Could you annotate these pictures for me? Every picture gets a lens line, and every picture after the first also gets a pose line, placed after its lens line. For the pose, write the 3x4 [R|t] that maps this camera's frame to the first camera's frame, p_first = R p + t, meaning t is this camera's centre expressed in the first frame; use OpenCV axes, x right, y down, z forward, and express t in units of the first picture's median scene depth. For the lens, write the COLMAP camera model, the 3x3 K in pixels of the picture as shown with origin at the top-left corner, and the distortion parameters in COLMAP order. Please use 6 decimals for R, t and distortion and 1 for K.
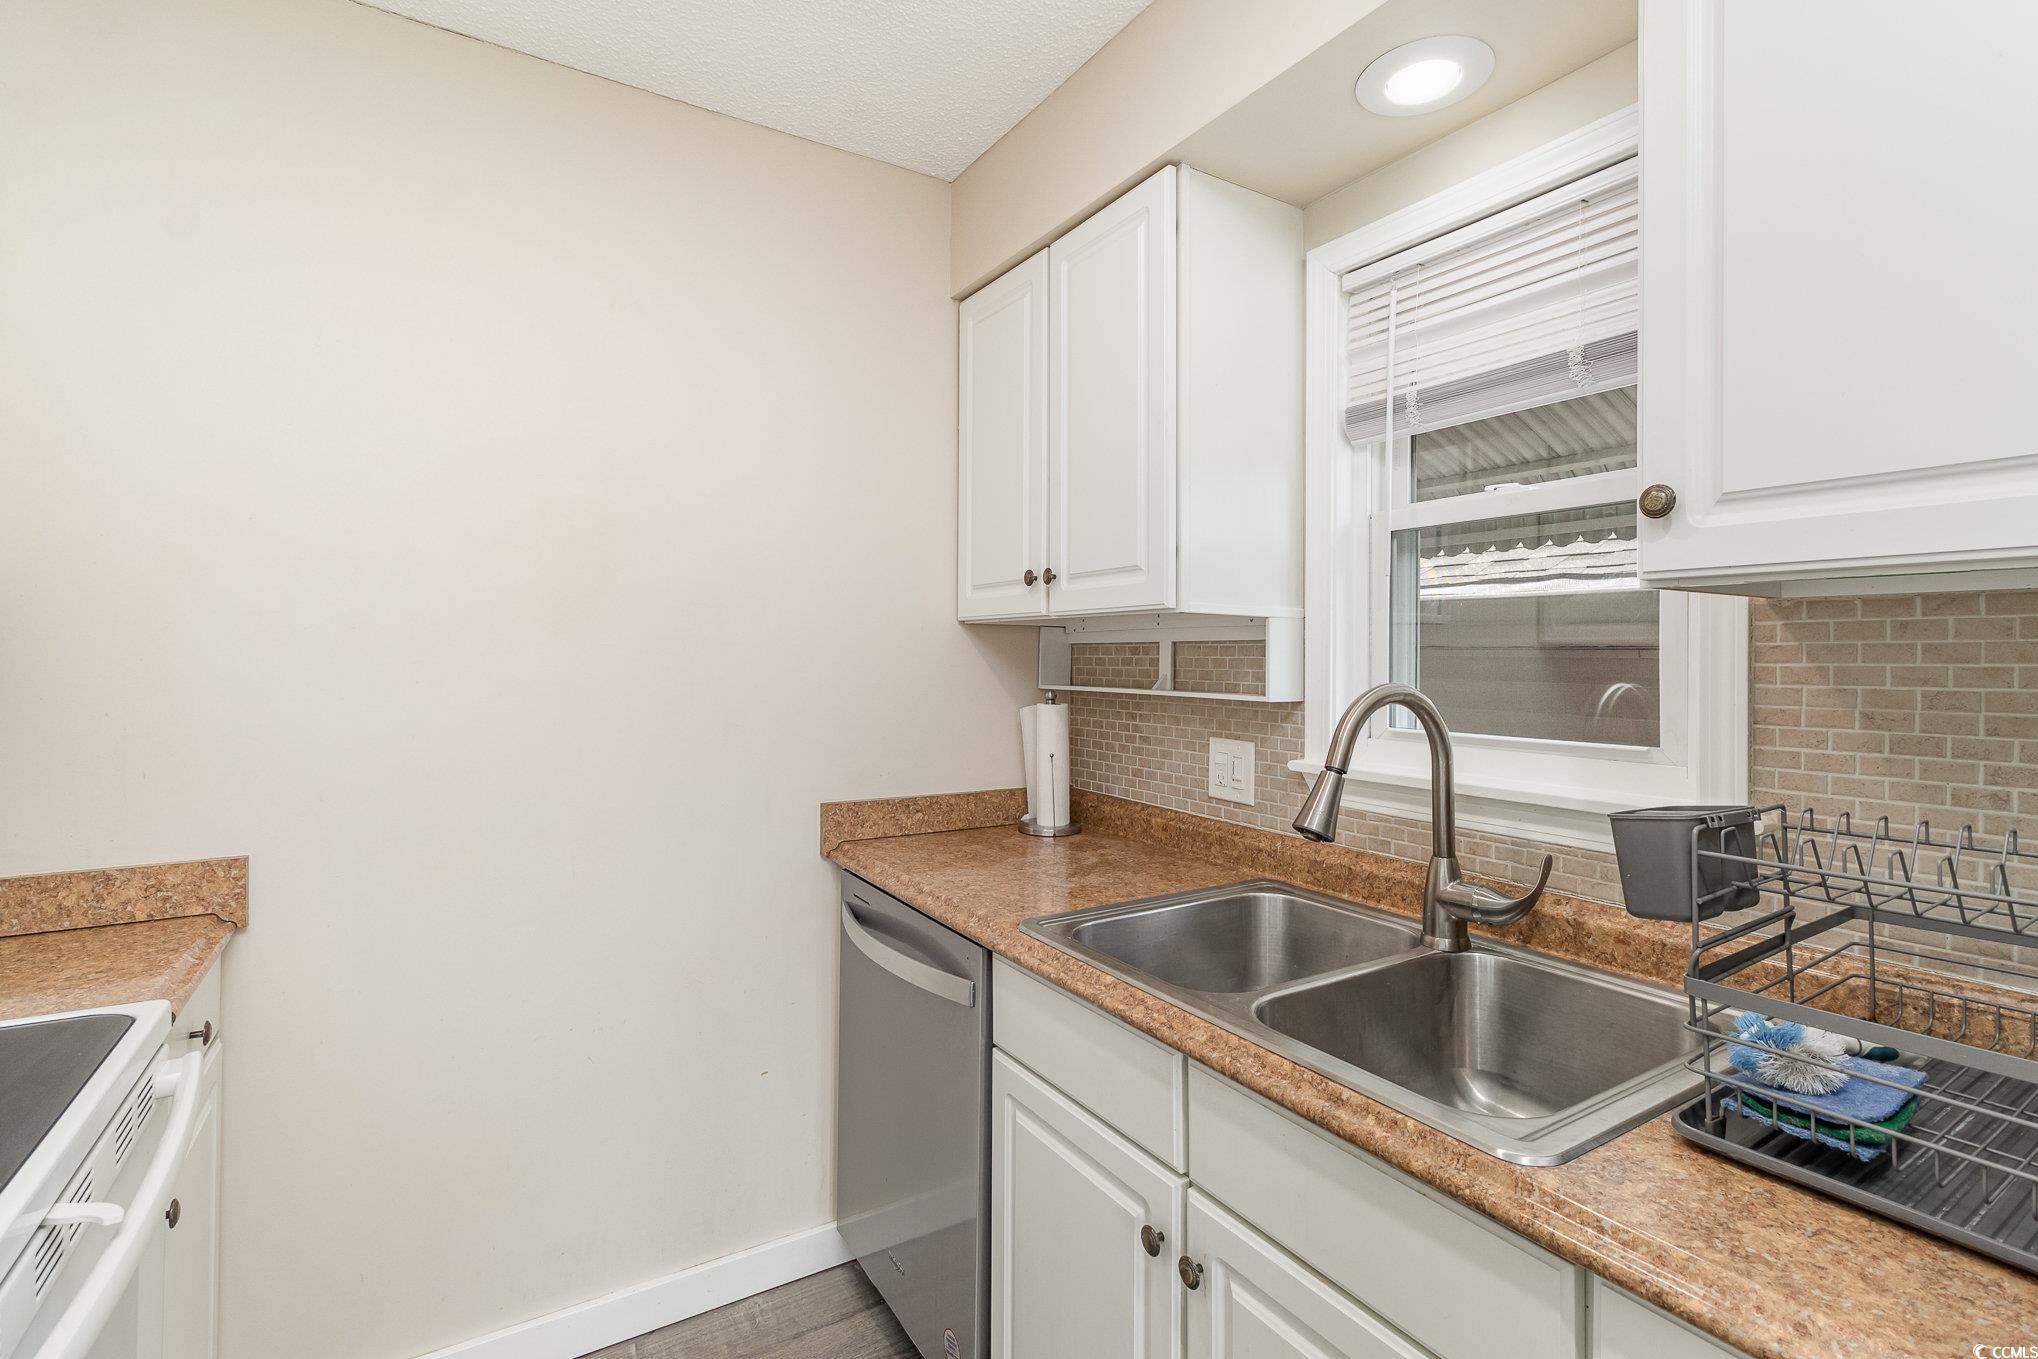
lens RADIAL K [[967.5, 0, 1020.5], [0, 967.5, 666.1], [0, 0, 1]] dist [-0.010995, 0.000951]
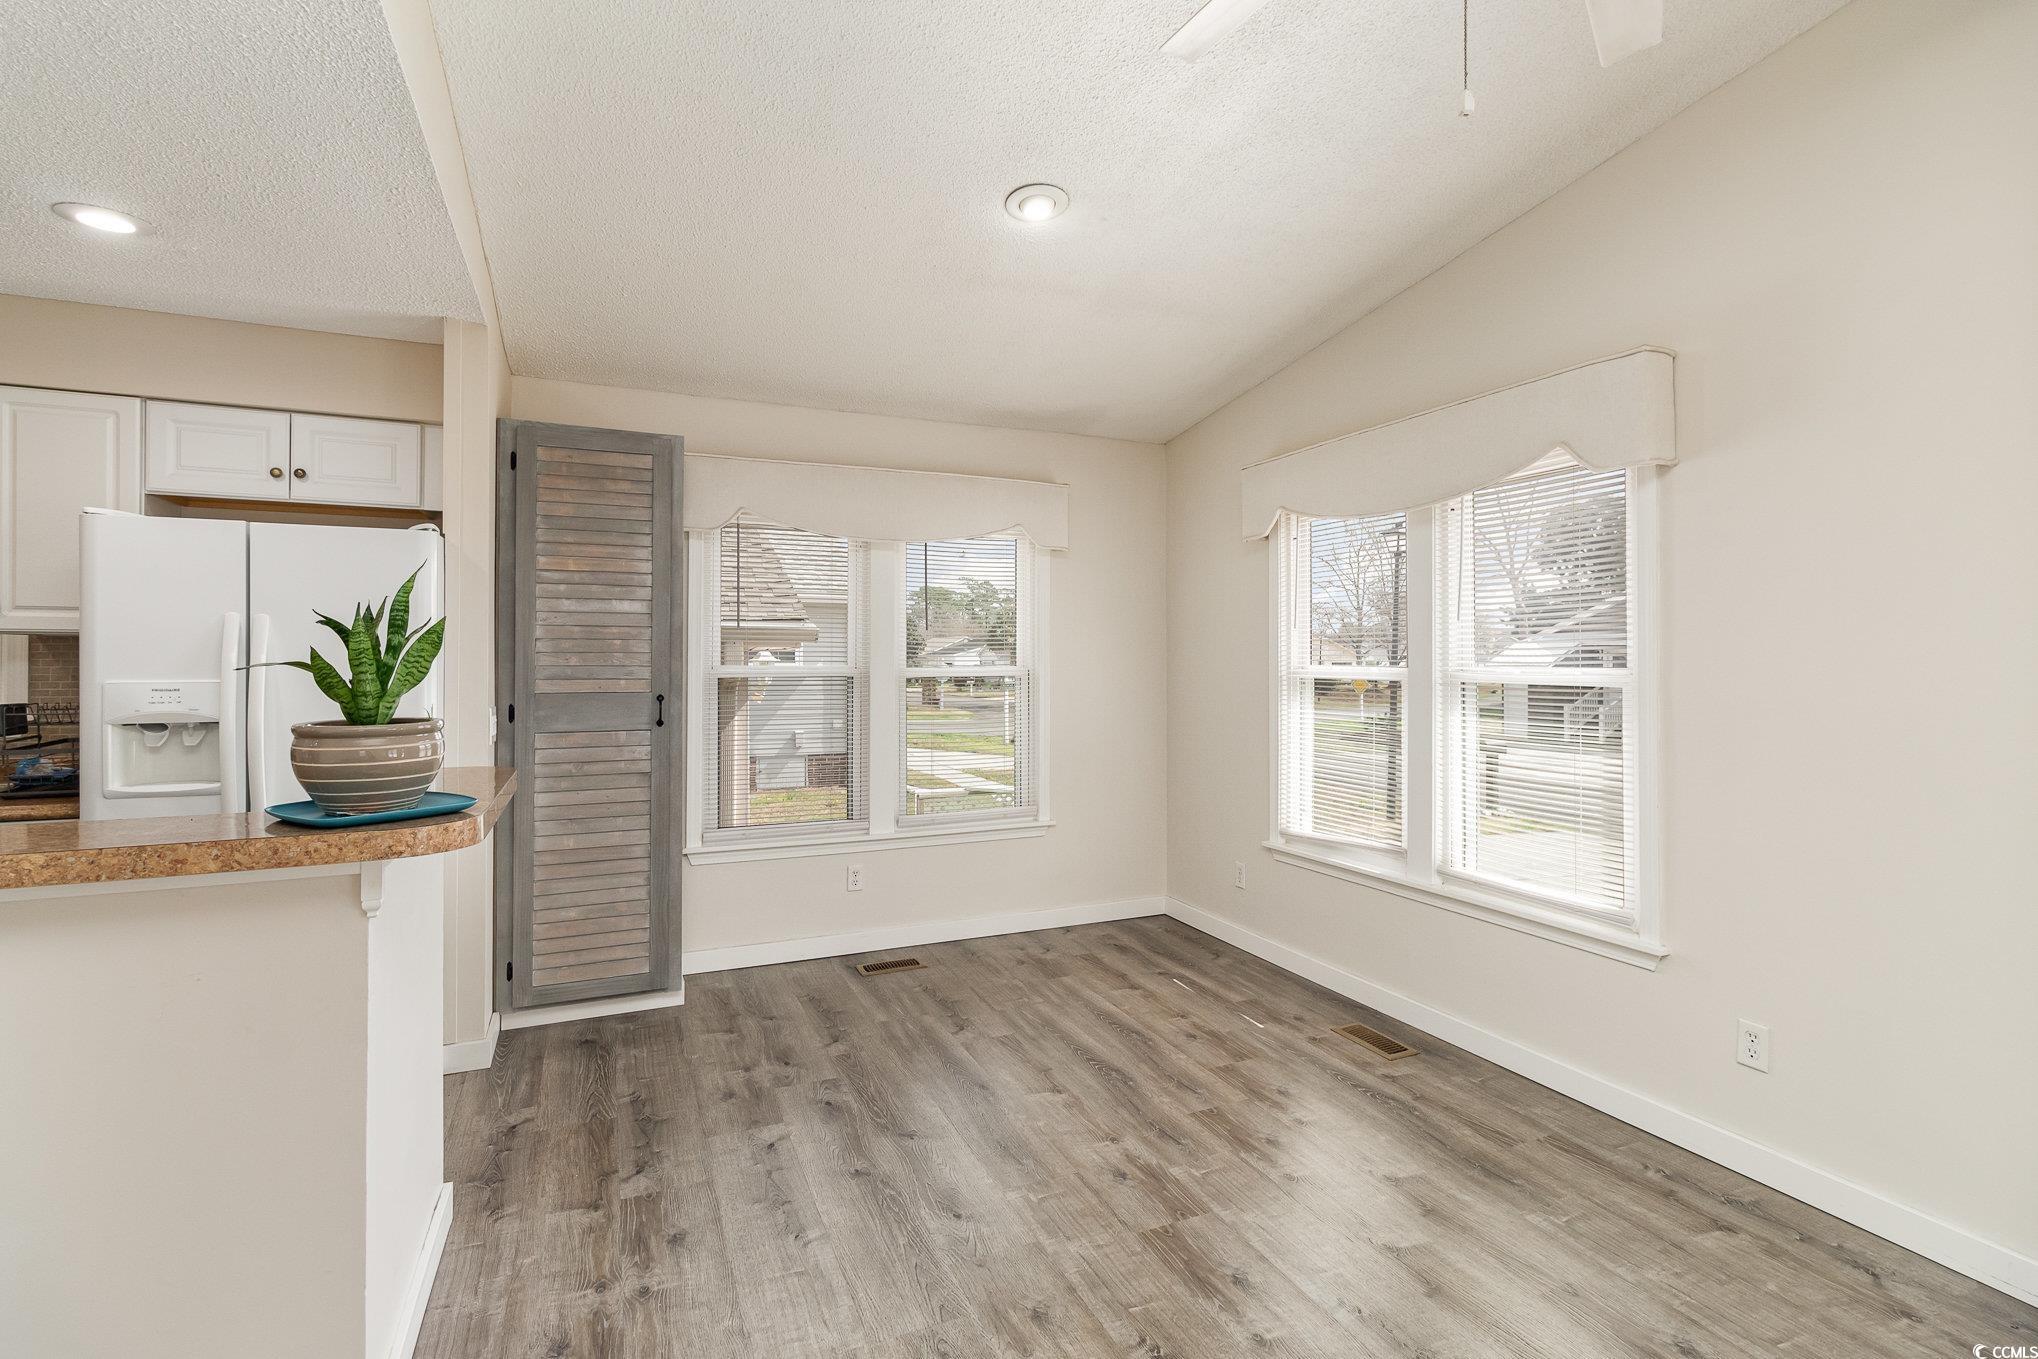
lens RADIAL K [[967.5, 0, 1032.6], [0, 967.5, 644.6], [0, 0, 1]] dist [-0.010995, 0.000951]
pose [[0.134499, 0.008481, 0.990877, -1.970550], [0.007042, 0.999930, -0.009514, 0.007031], [-0.990889, 0.008258, 0.134430, -2.785575]]
